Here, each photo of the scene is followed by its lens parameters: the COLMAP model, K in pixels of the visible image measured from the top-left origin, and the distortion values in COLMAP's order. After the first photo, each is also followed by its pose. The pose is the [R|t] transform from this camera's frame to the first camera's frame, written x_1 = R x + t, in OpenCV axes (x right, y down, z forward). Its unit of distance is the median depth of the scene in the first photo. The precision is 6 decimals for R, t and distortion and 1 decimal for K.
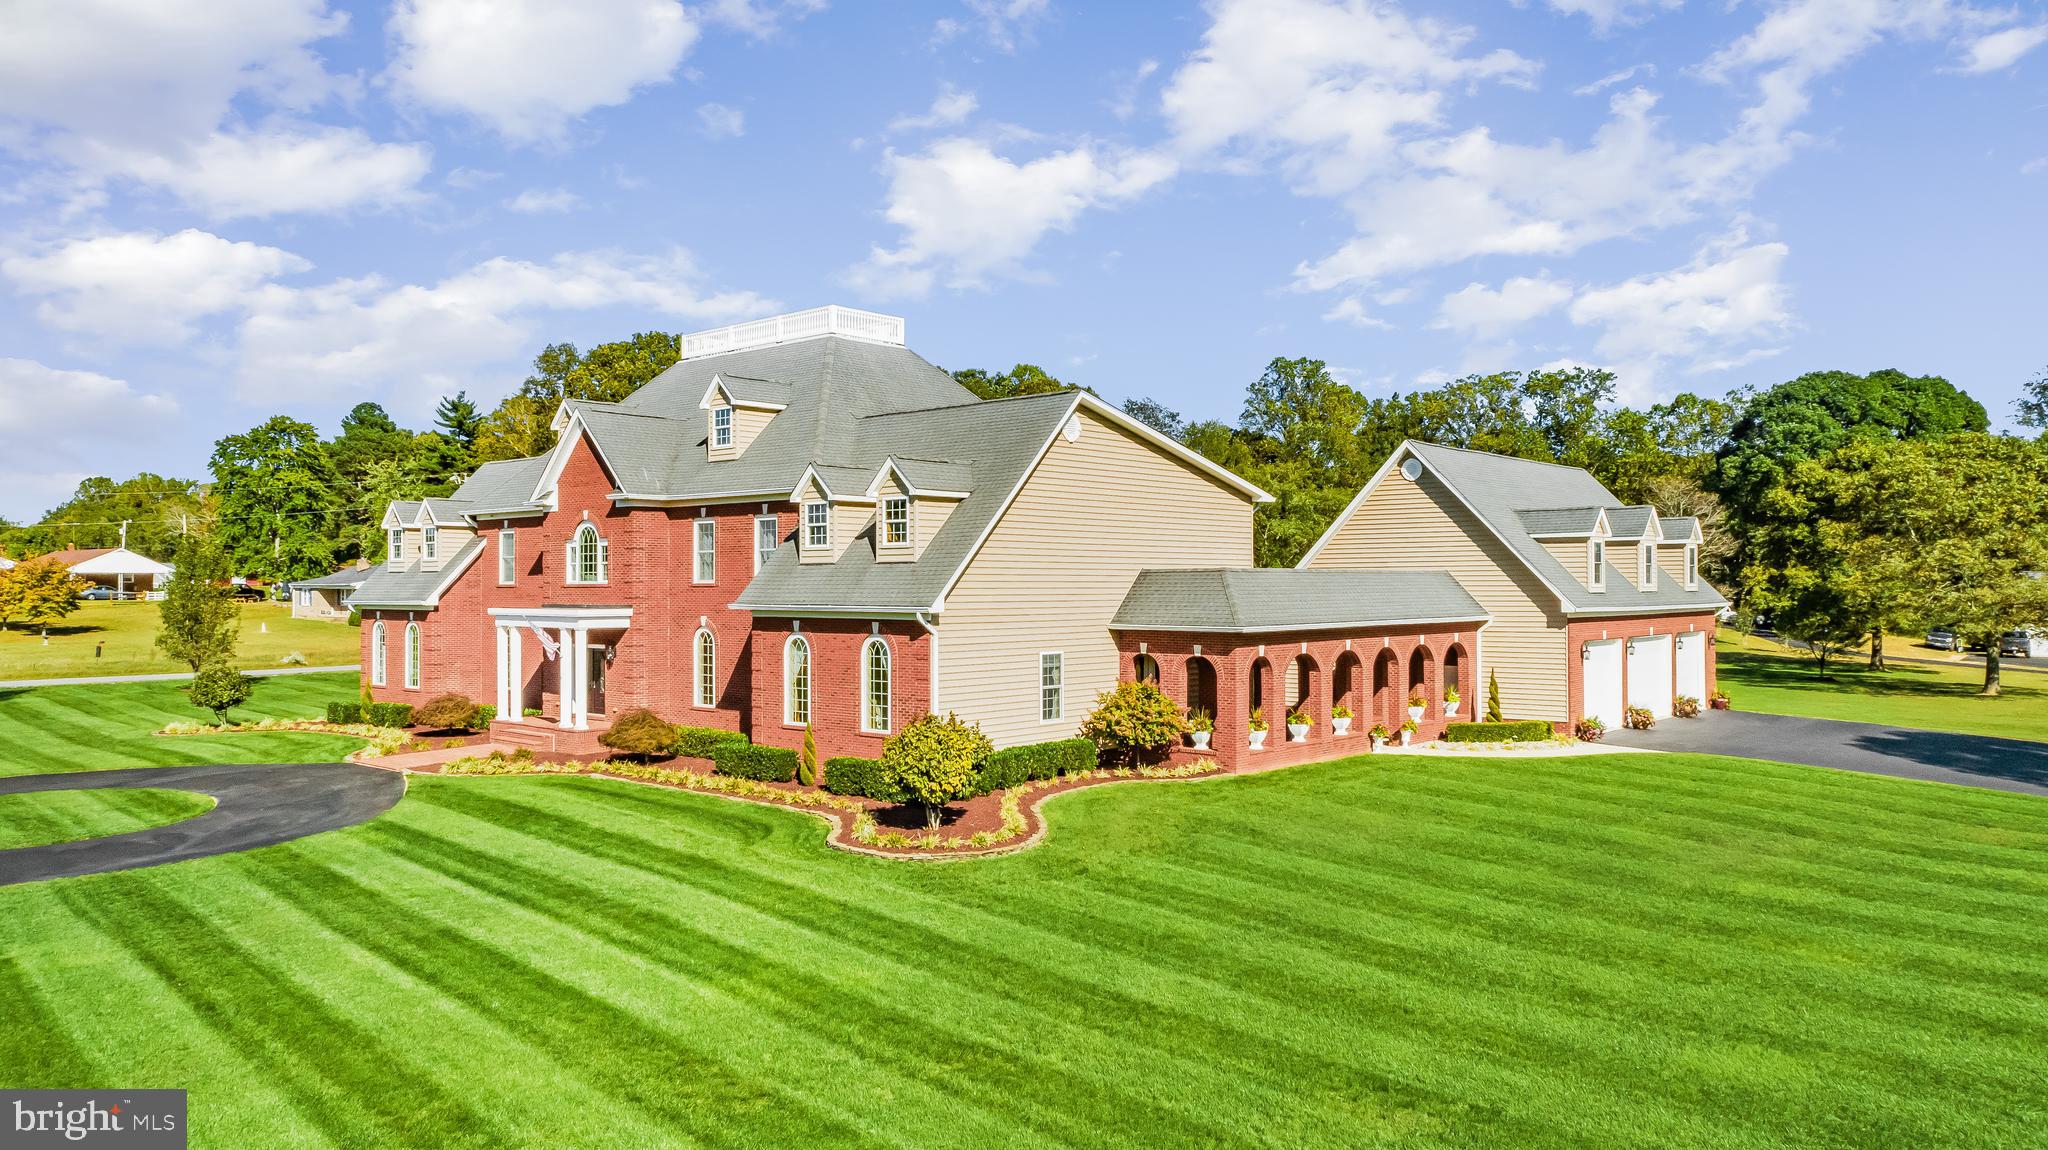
lens RADIAL K [[1416.7, 0, 1027.9], [0, 1416.7, 585.3], [0, 0, 1]] dist [-0.003419, 0.001347]
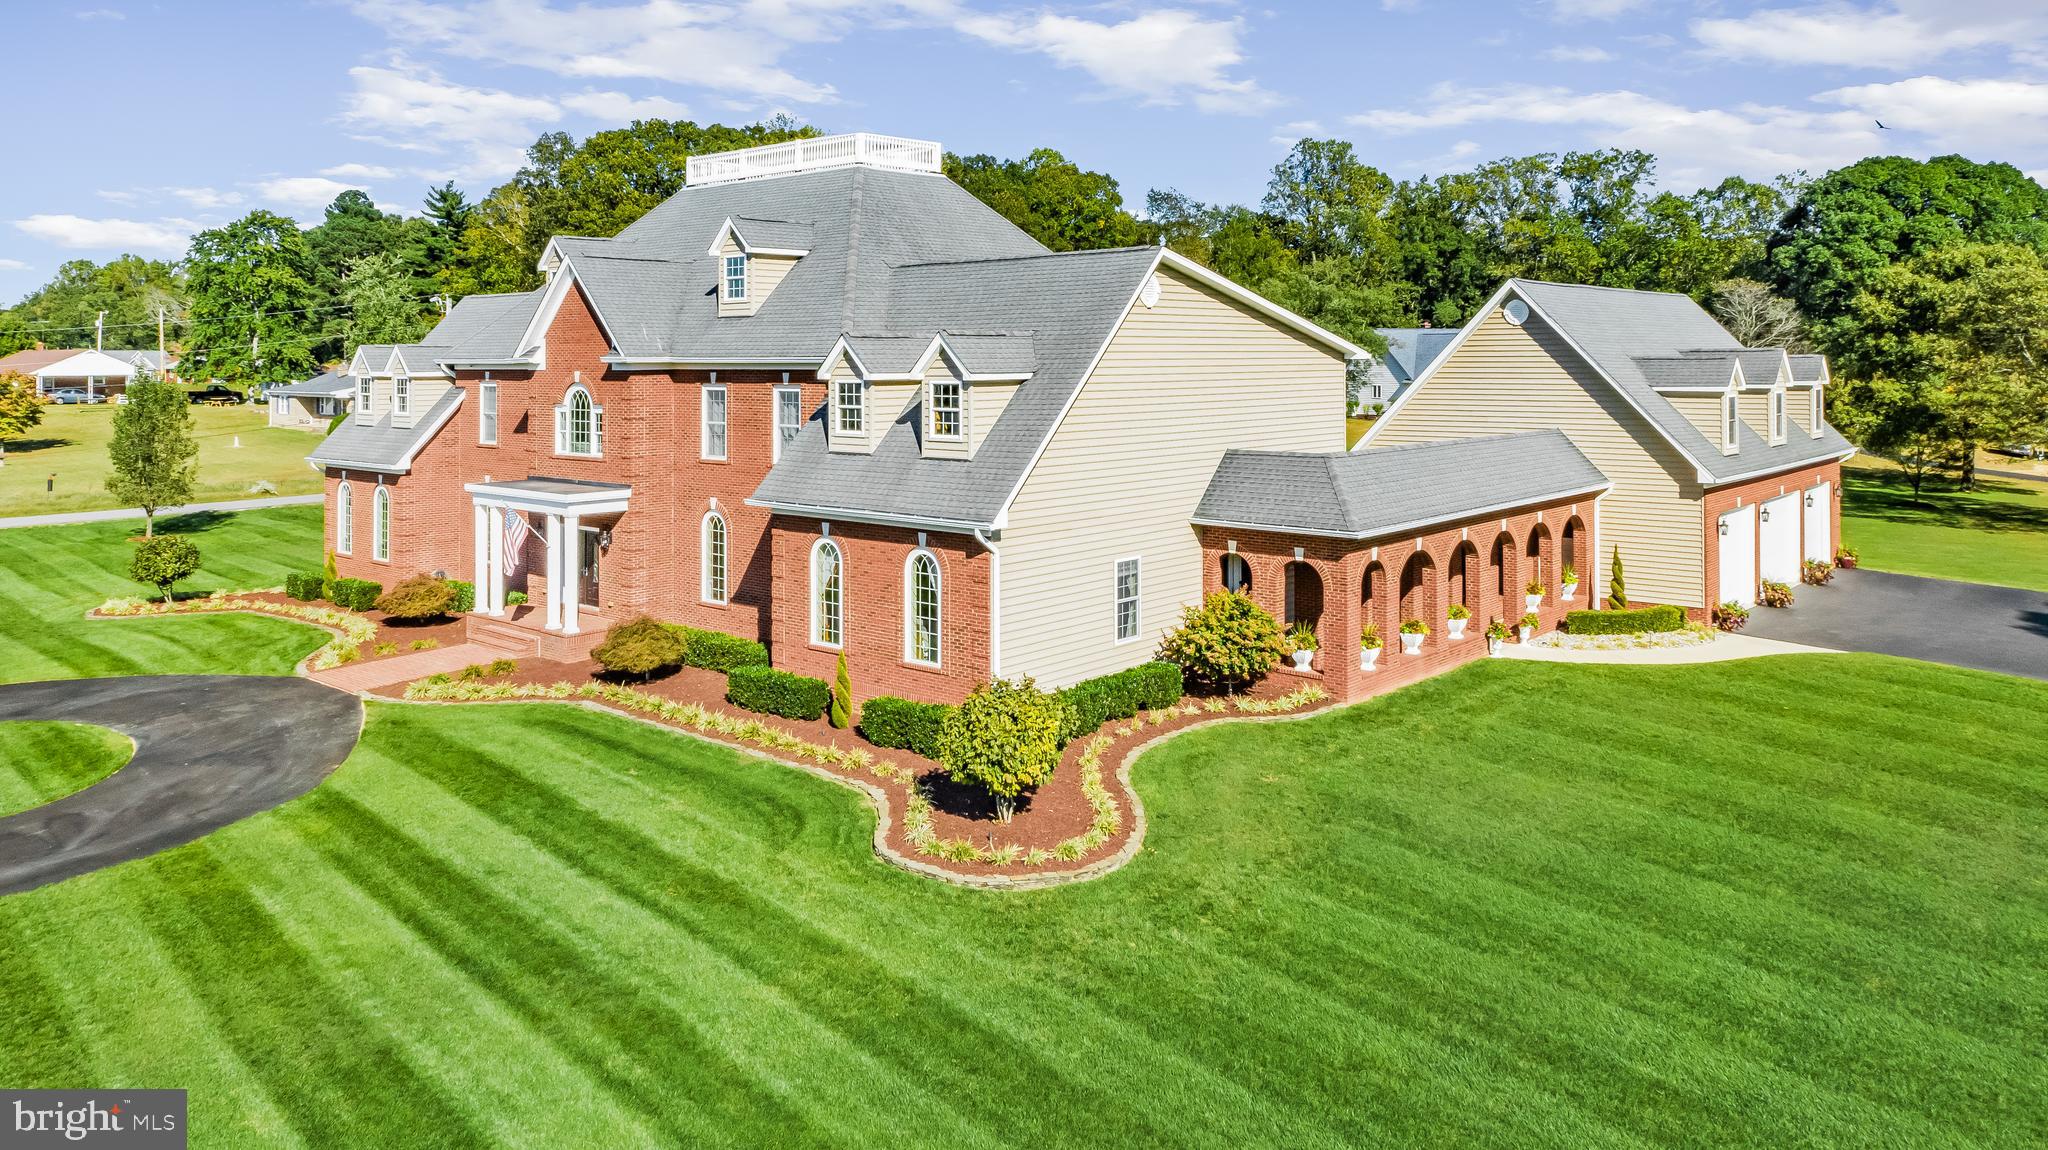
lens RADIAL K [[1437.6, 0, 1028.5], [0, 1437.6, 340.5], [0, 0, 1]] dist [-0.002827, -0.004147]
pose [[0.999996, -0.002482, -0.001156, -0.034824], [0.002469, 0.999936, -0.011025, -0.062303], [0.001183, 0.011022, 0.999939, 0.120339]]
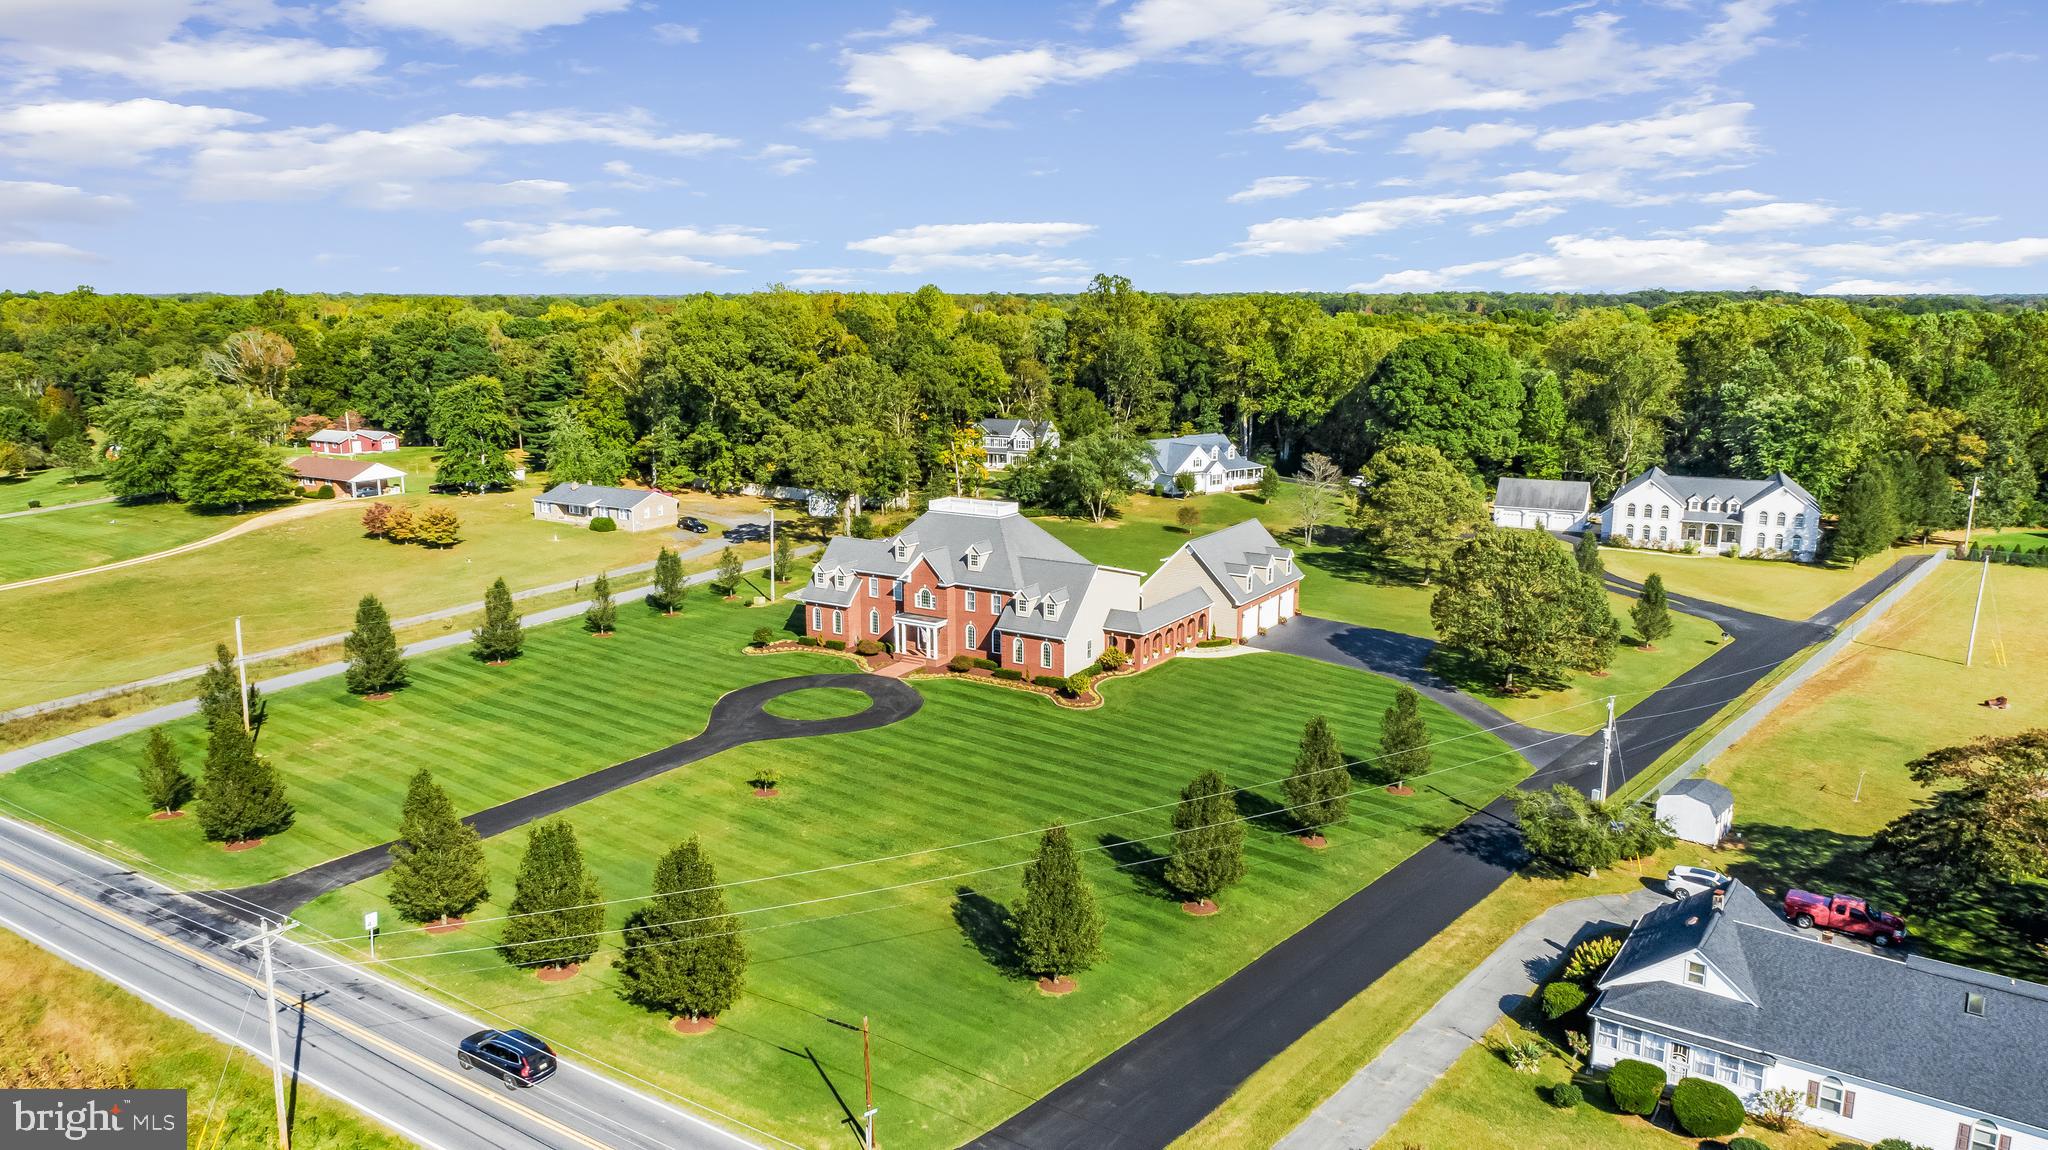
lens RADIAL K [[1416.7, 0, 1027.9], [0, 1416.7, 585.3], [0, 0, 1]] dist [-0.003419, 0.001347]
pose [[0.987702, -0.029558, 0.153531, -0.568364], [-0.003054, 0.978133, 0.207959, -0.692161], [-0.156320, -0.205871, 0.966013, -1.988561]]
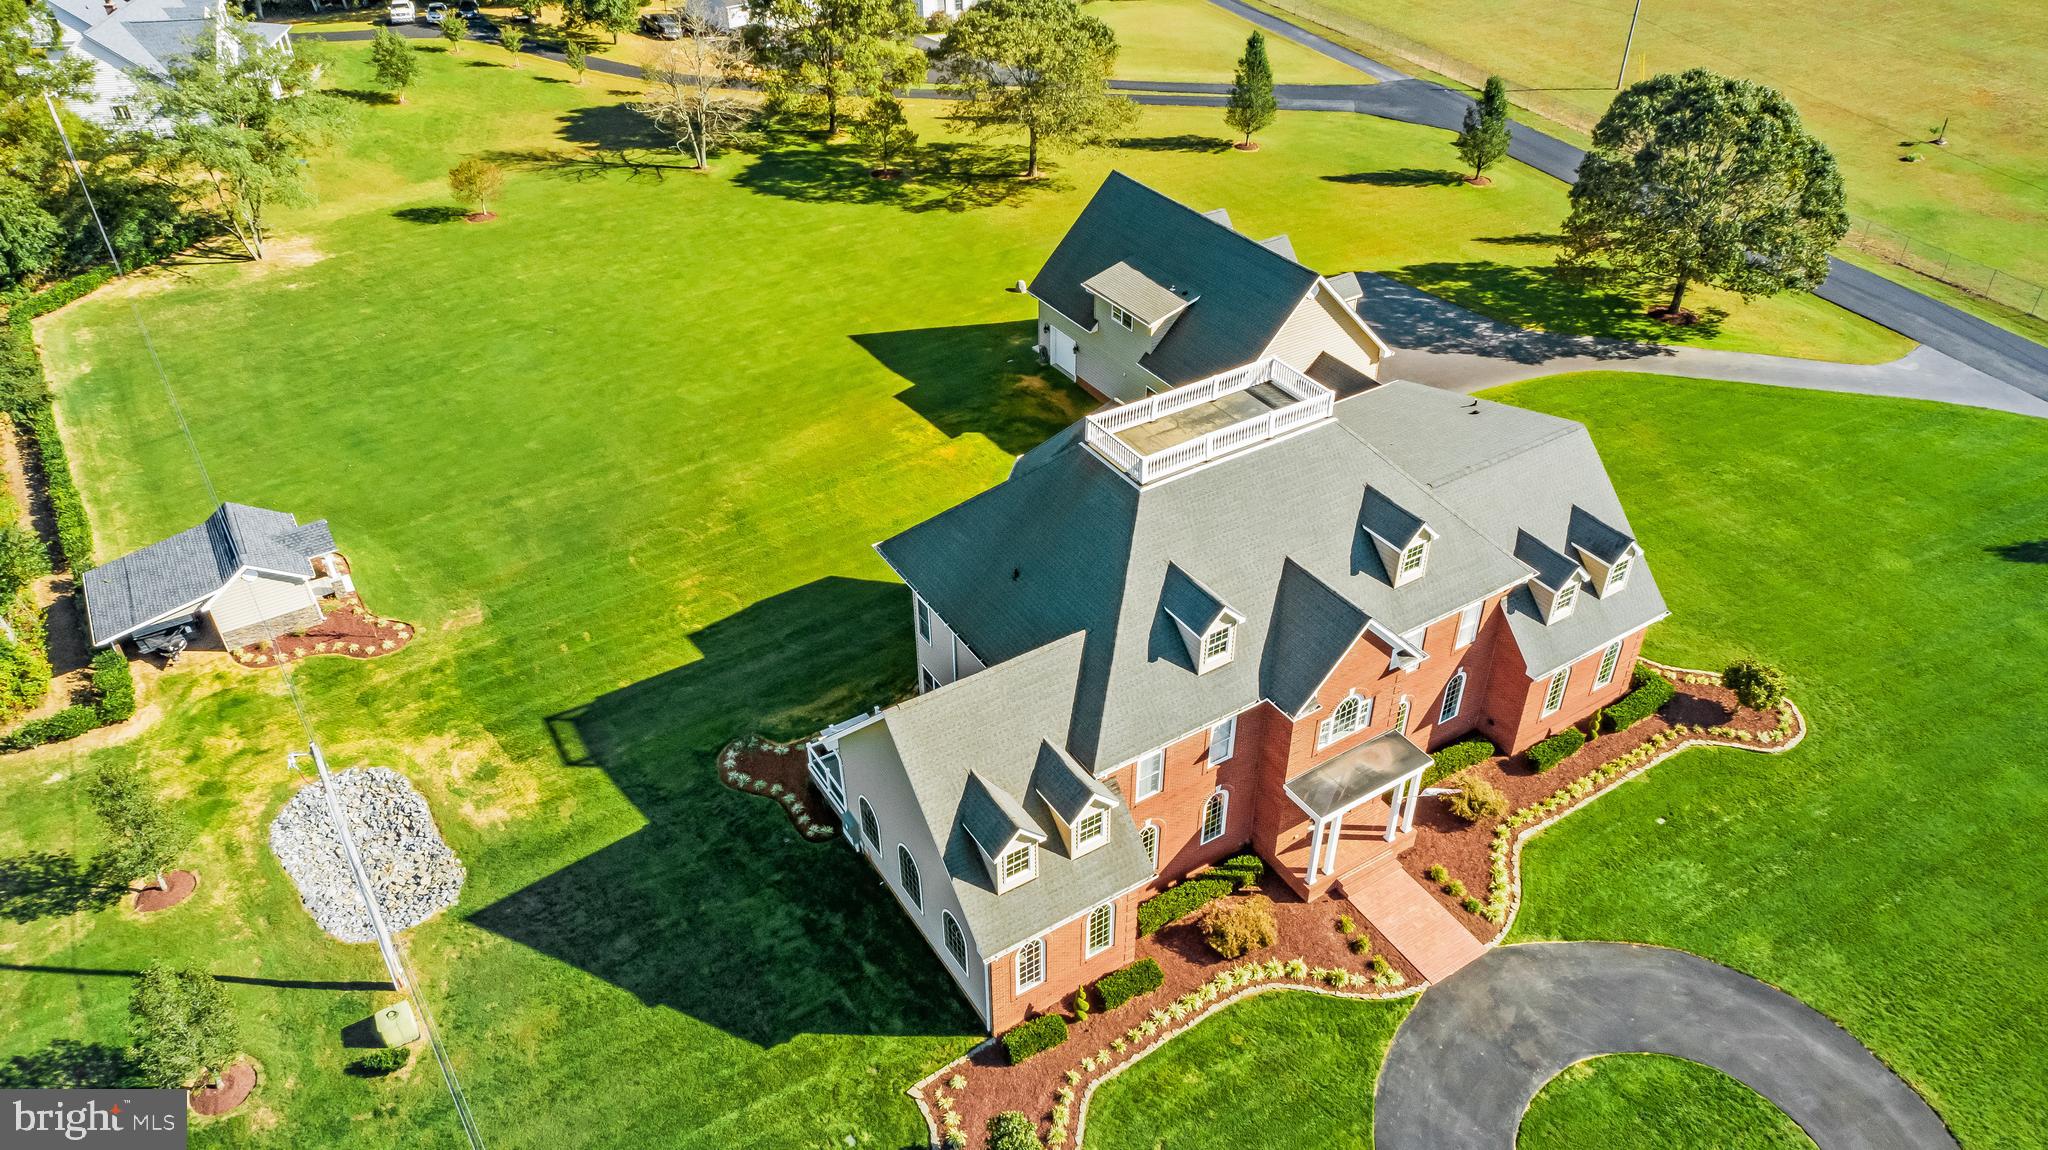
lens RADIAL K [[1338.1, 0, 1017.8], [0, 1338.1, 636.6], [0, 0, 1]] dist [0.002404, 0.004038]
pose [[0.288674, -0.600701, 0.745537, -1.119812], [0.008554, 0.780274, 0.625379, -0.718451], [-0.957389, -0.174154, 0.230384, 1.036808]]
